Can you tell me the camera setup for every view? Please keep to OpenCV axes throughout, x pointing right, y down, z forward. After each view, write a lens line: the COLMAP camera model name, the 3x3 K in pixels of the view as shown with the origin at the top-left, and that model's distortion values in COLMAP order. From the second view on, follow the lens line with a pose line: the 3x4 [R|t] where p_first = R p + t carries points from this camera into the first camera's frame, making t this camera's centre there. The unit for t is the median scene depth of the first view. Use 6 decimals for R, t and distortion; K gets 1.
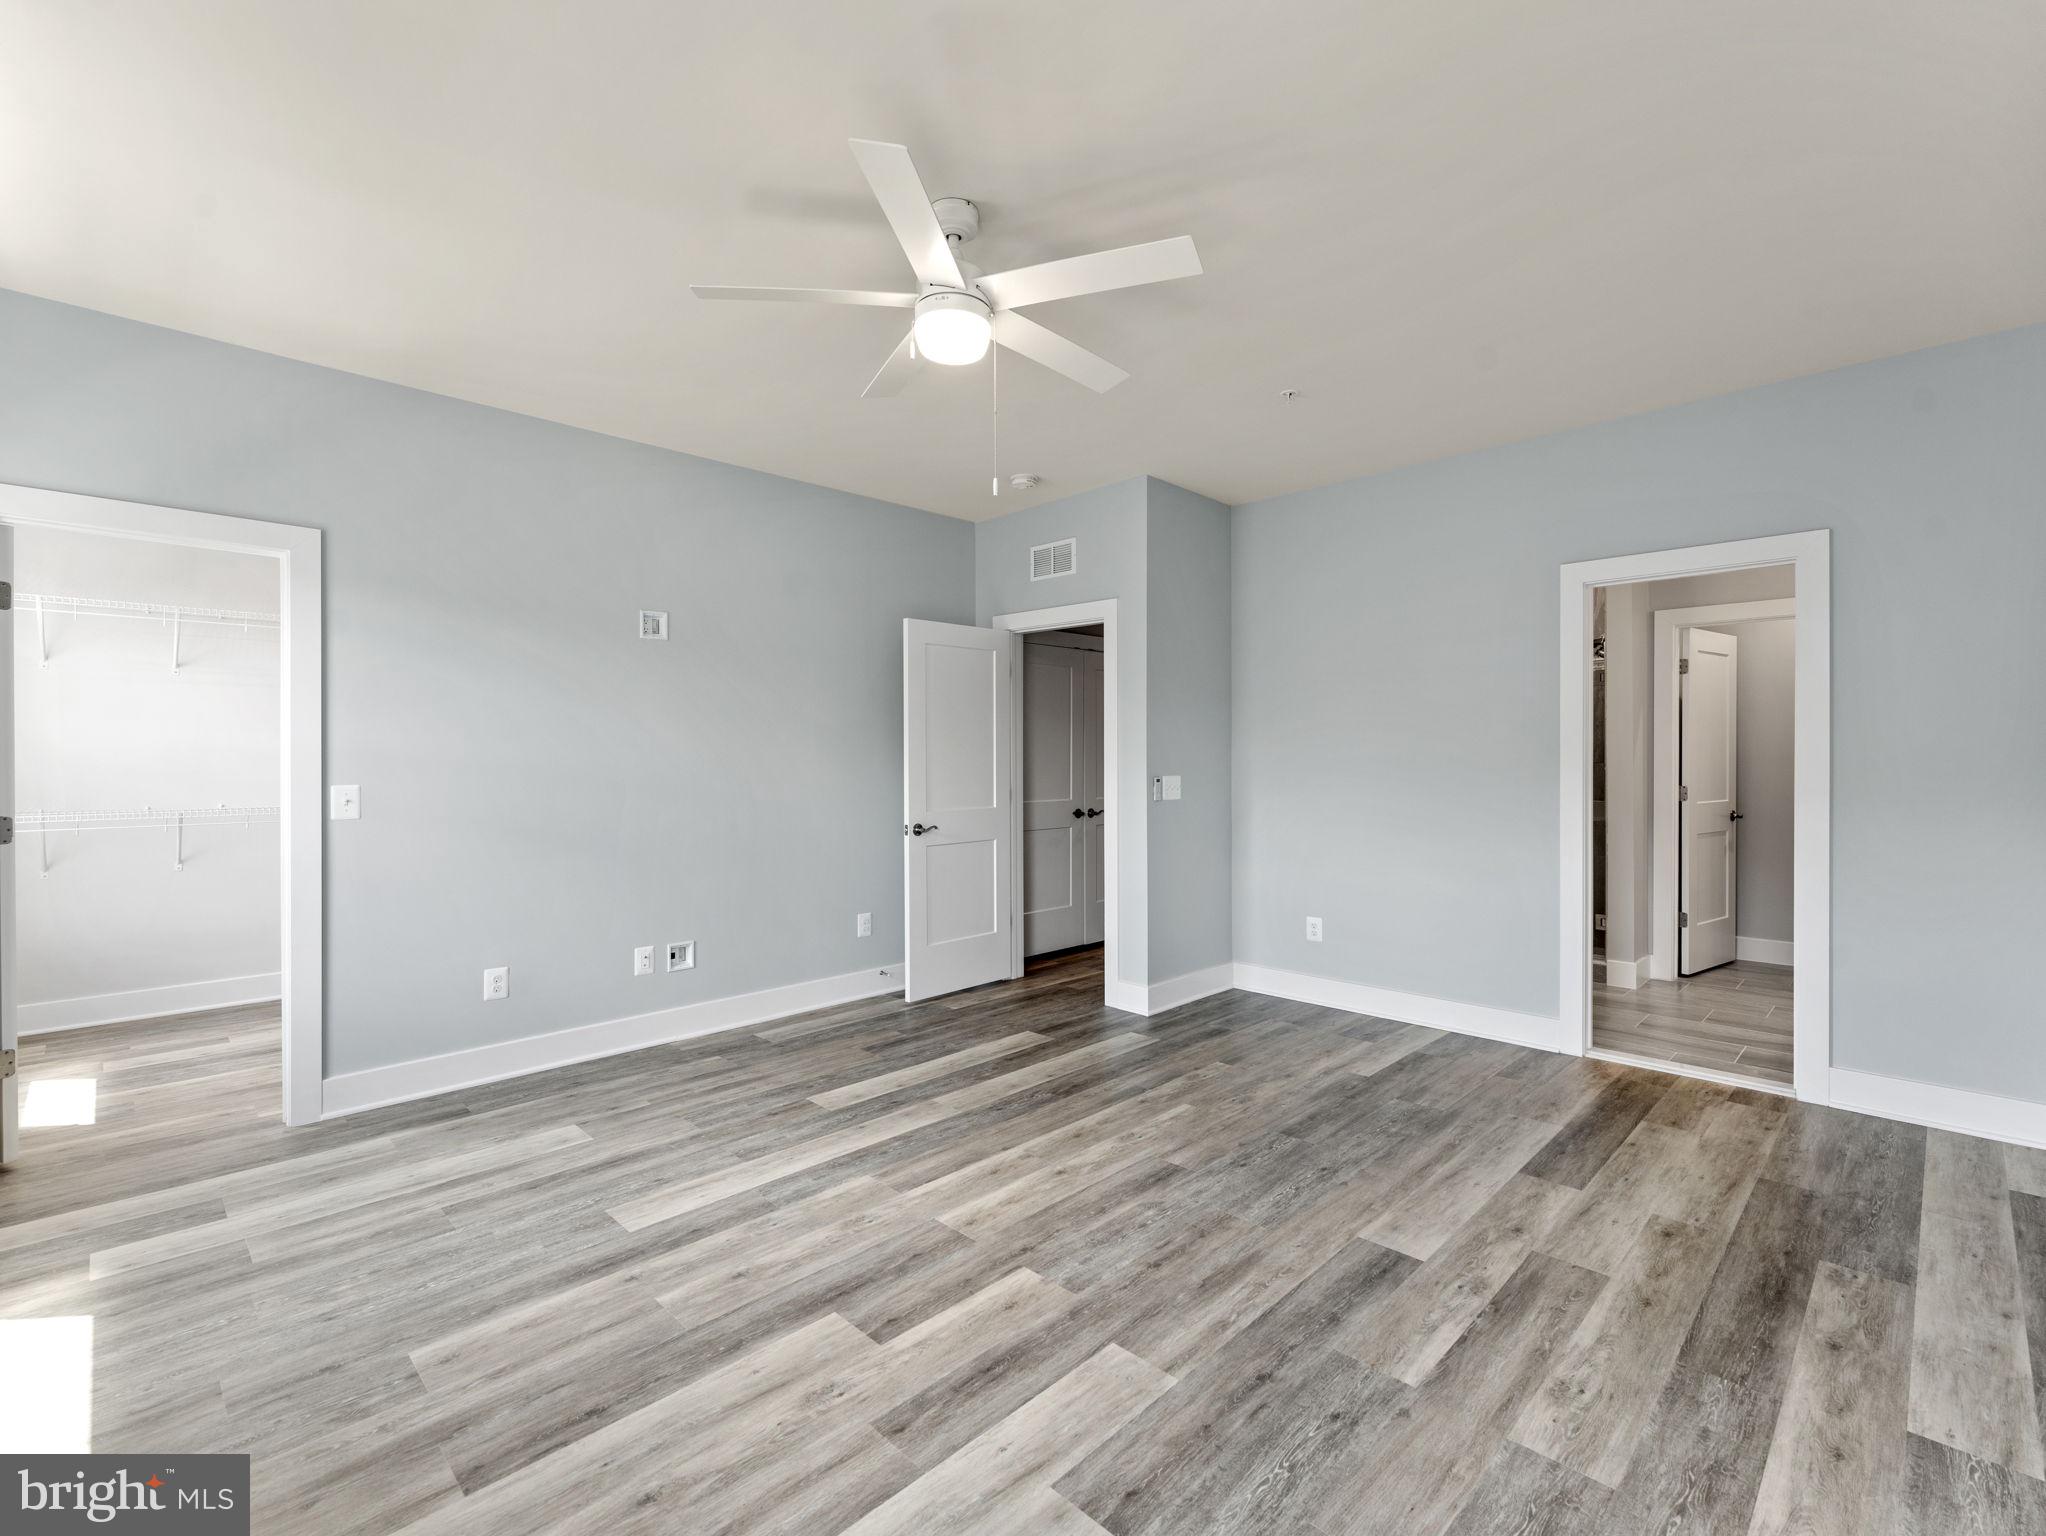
lens RADIAL K [[923.8, 0, 1027.3], [0, 923.8, 771.5], [0, 0, 1]] dist [0.001571, 0.000271]
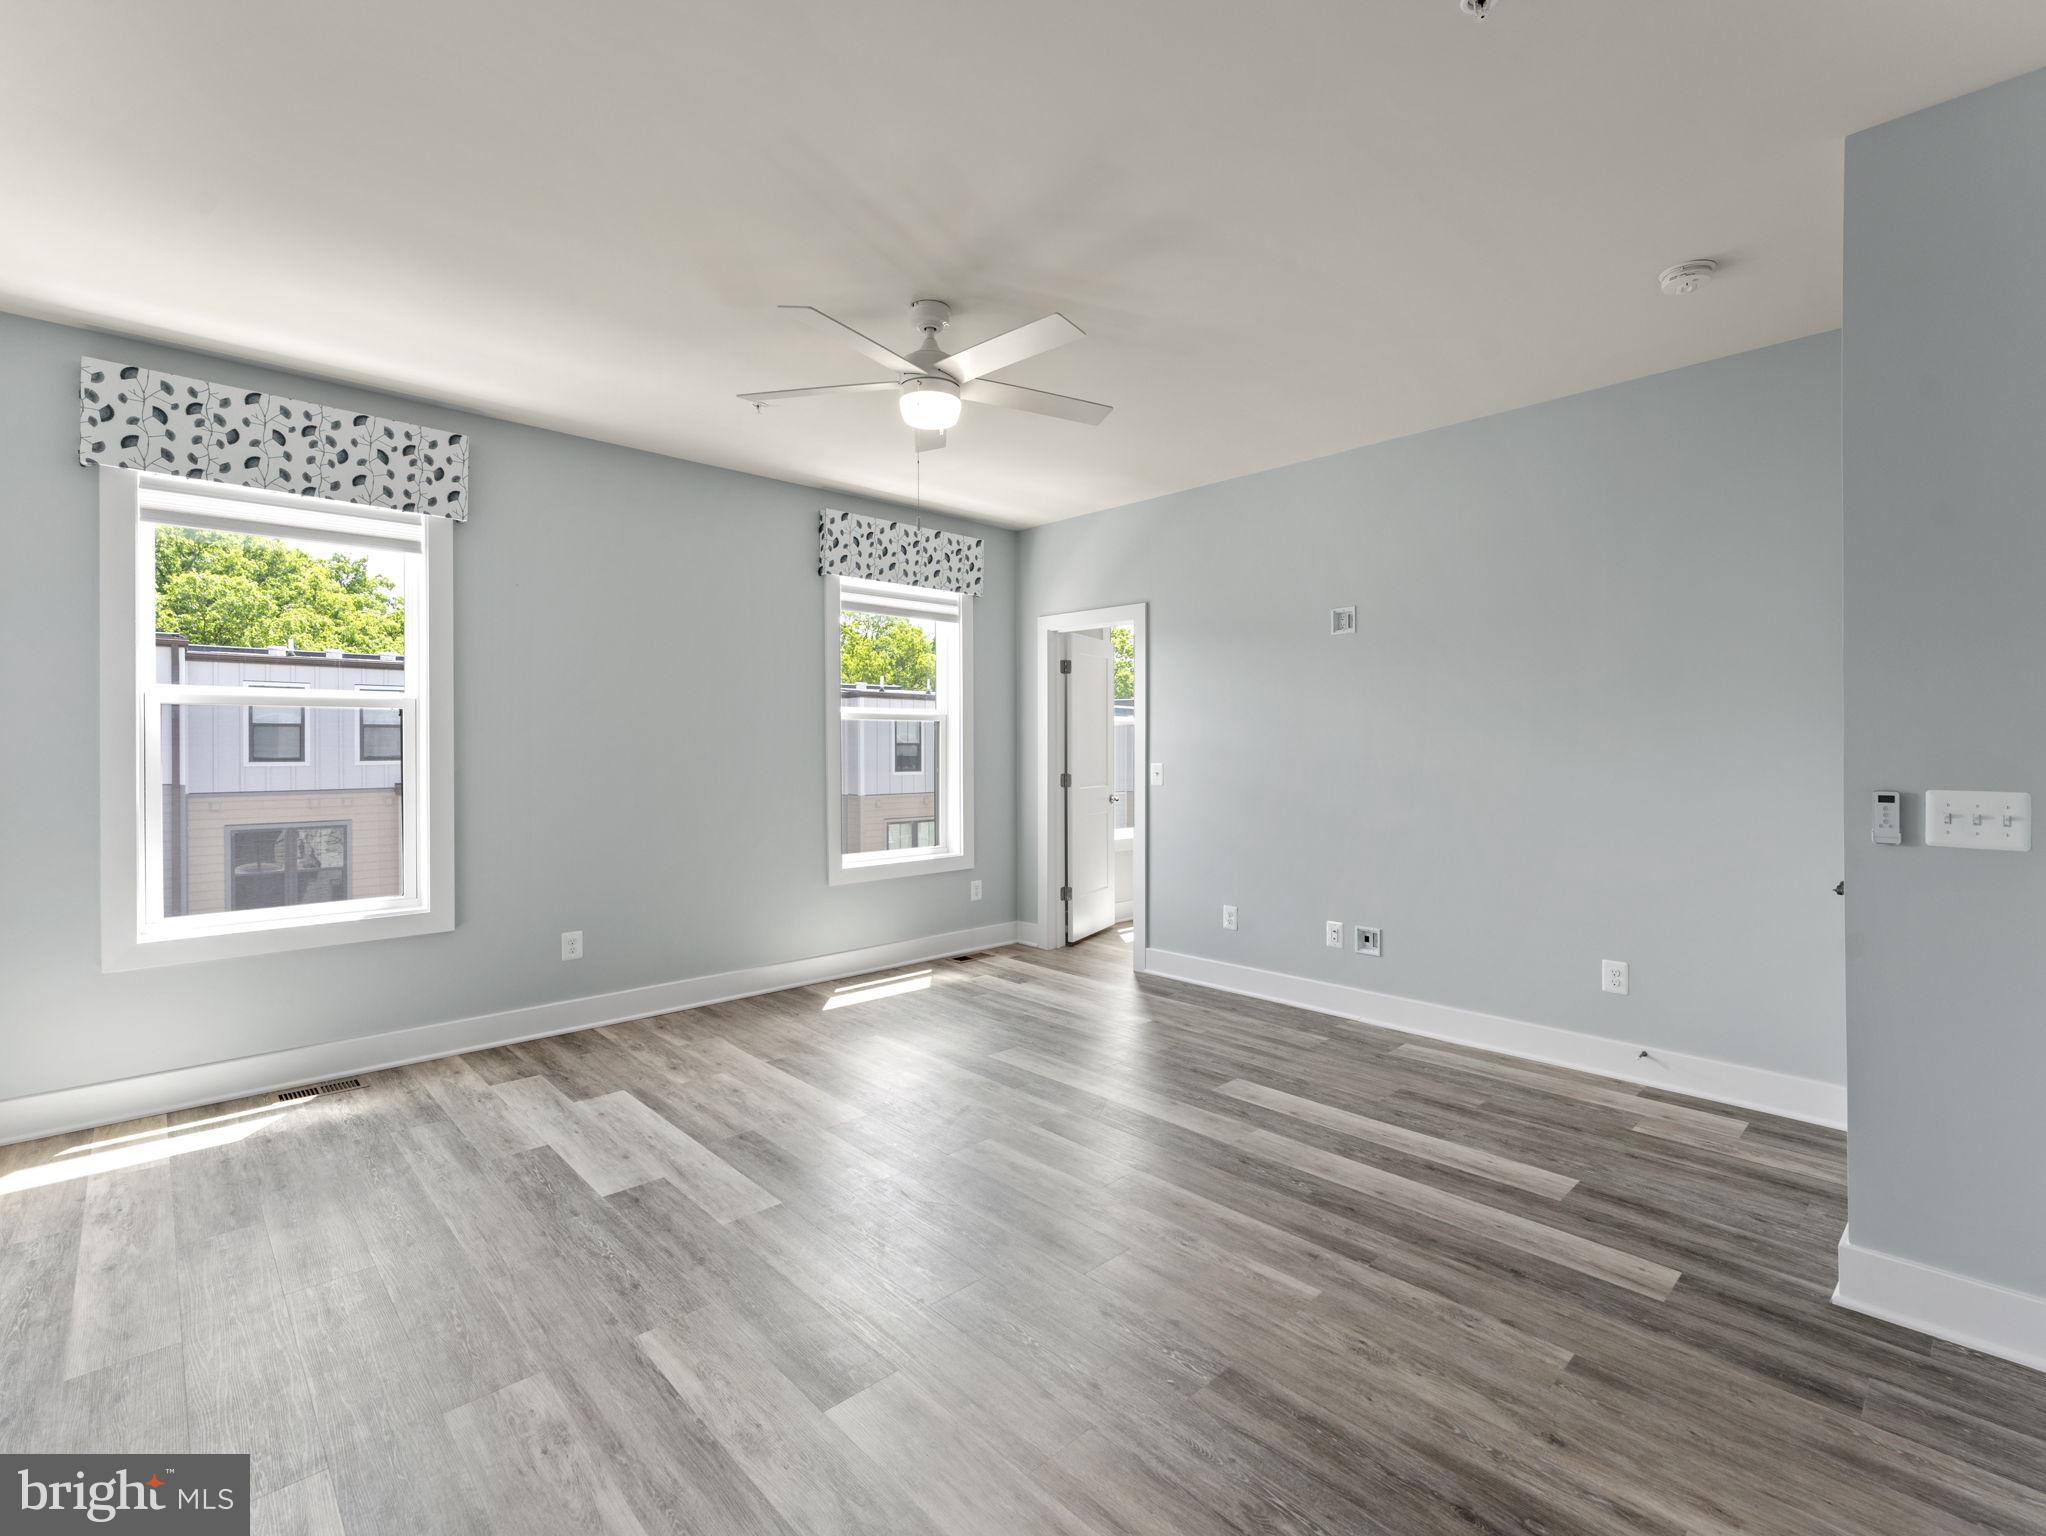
lens RADIAL K [[930.0, 0, 1031.7], [0, 930.0, 744.2], [0, 0, 1]] dist [0.001261, -0.000200]
pose [[-0.023177, 0.000836, -0.999731, 0.955035], [-0.013542, 0.999908, 0.001151, -0.017763], [0.999640, 0.013565, -0.023163, 0.949088]]
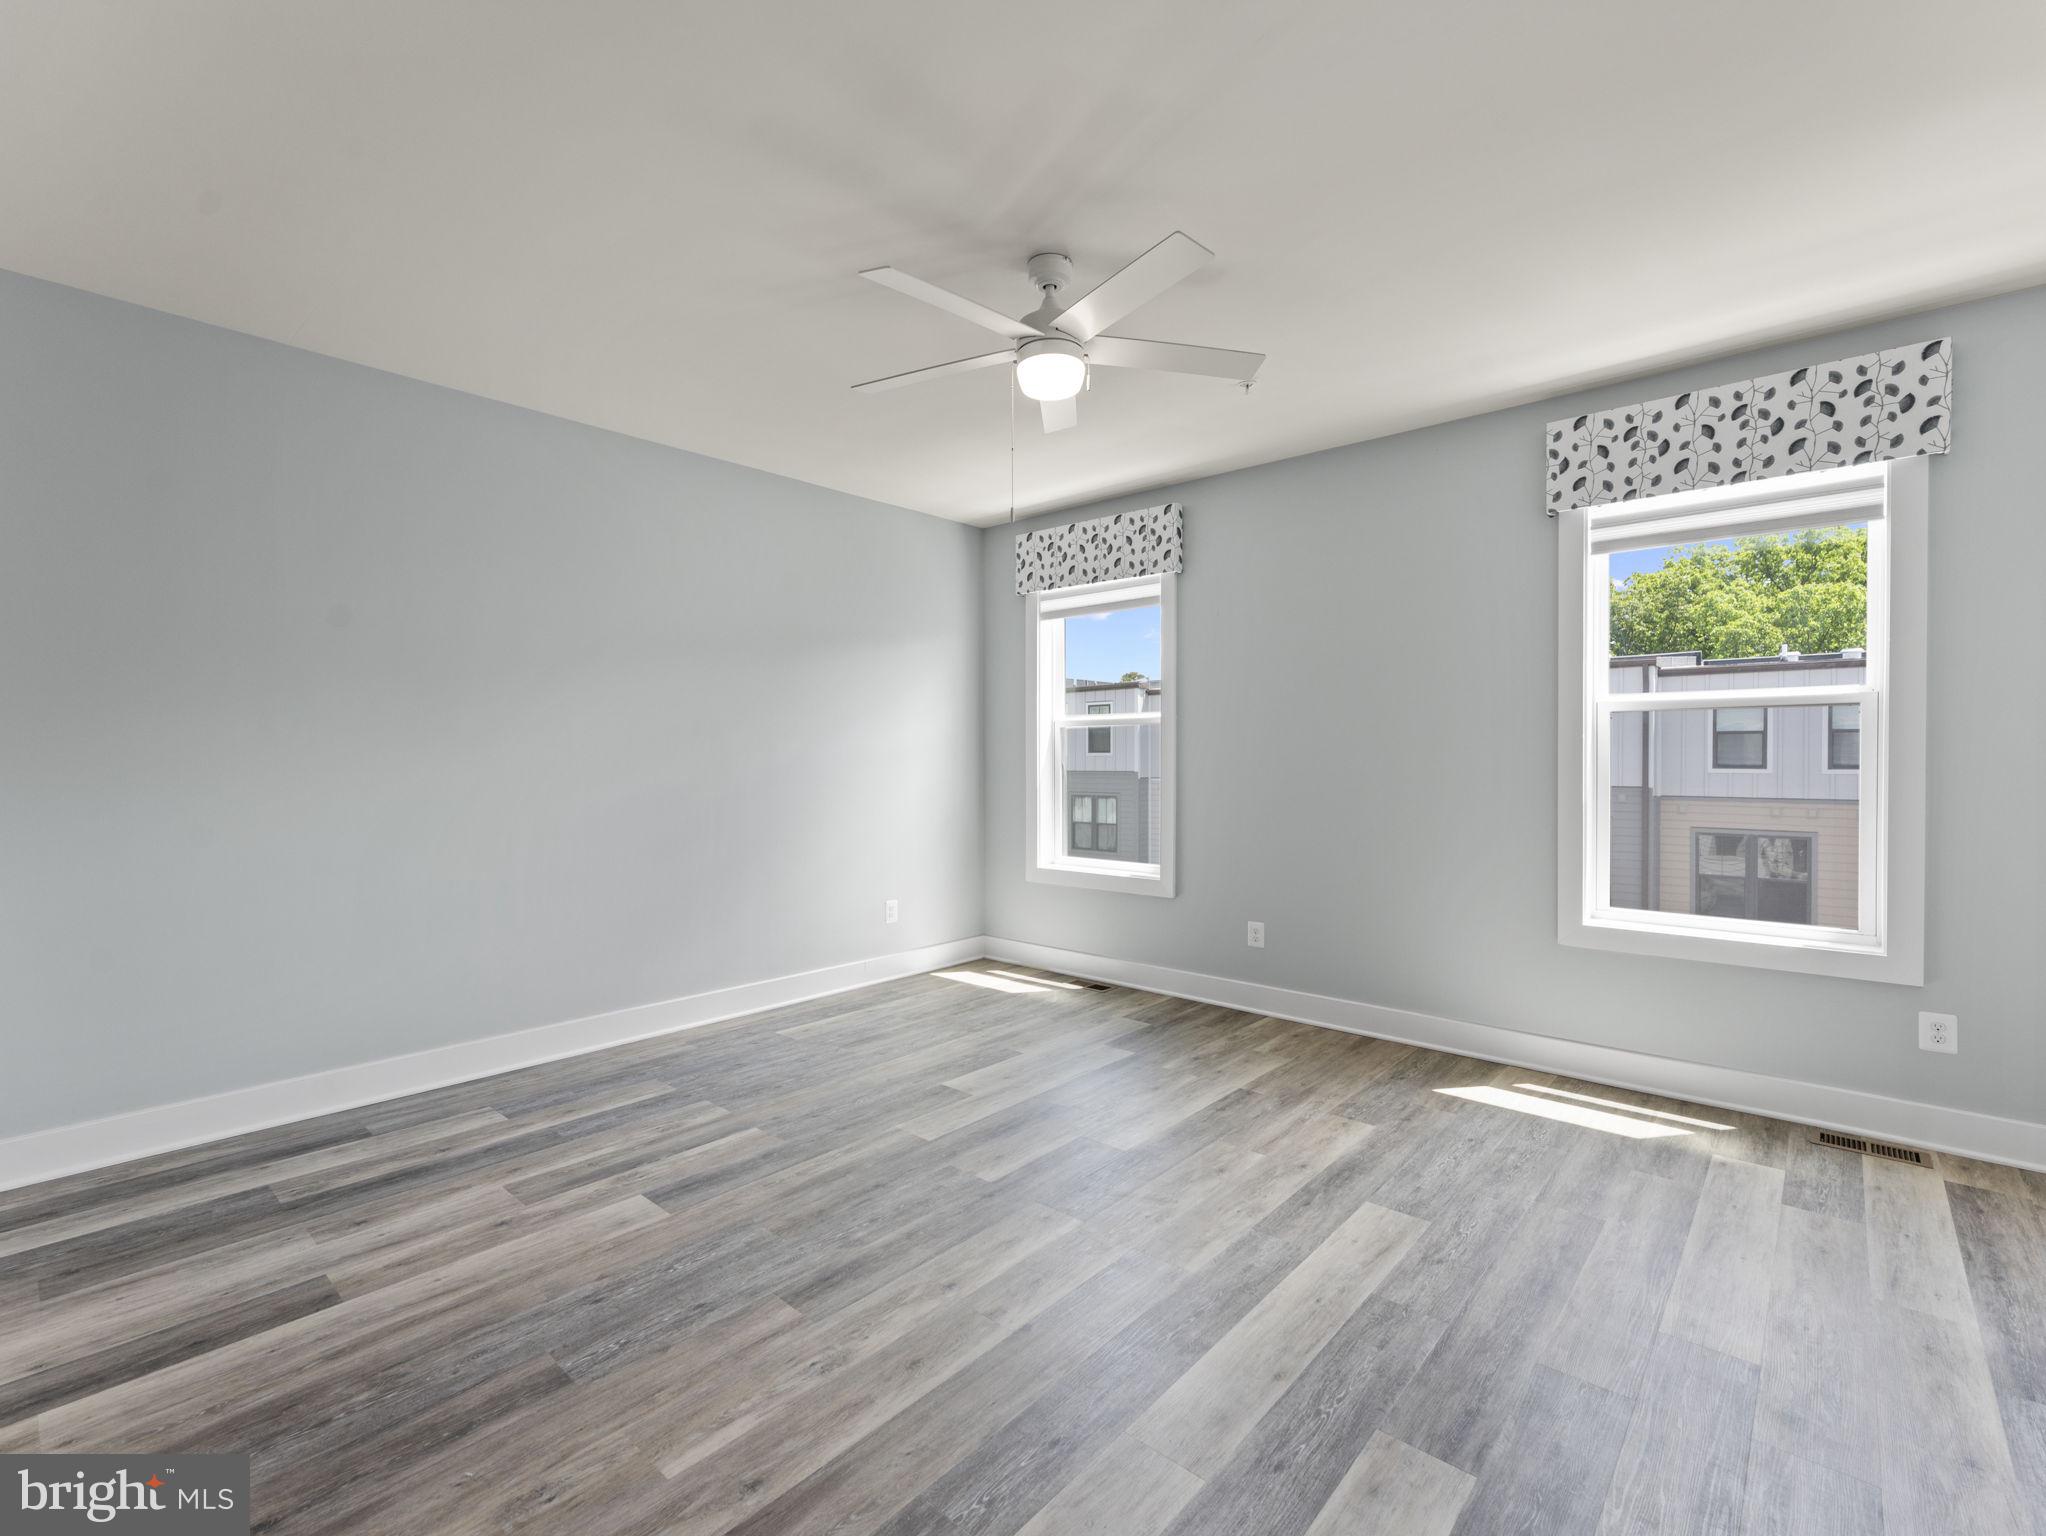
lens RADIAL K [[916.6, 0, 1026.9], [0, 916.6, 772.4], [0, 0, 1]] dist [0.000517, 0.000741]
pose [[-0.998023, 0.005561, -0.062610, 0.016464], [0.003491, 0.999445, 0.033121, -0.022400], [0.062760, 0.032836, -0.997488, 1.723001]]
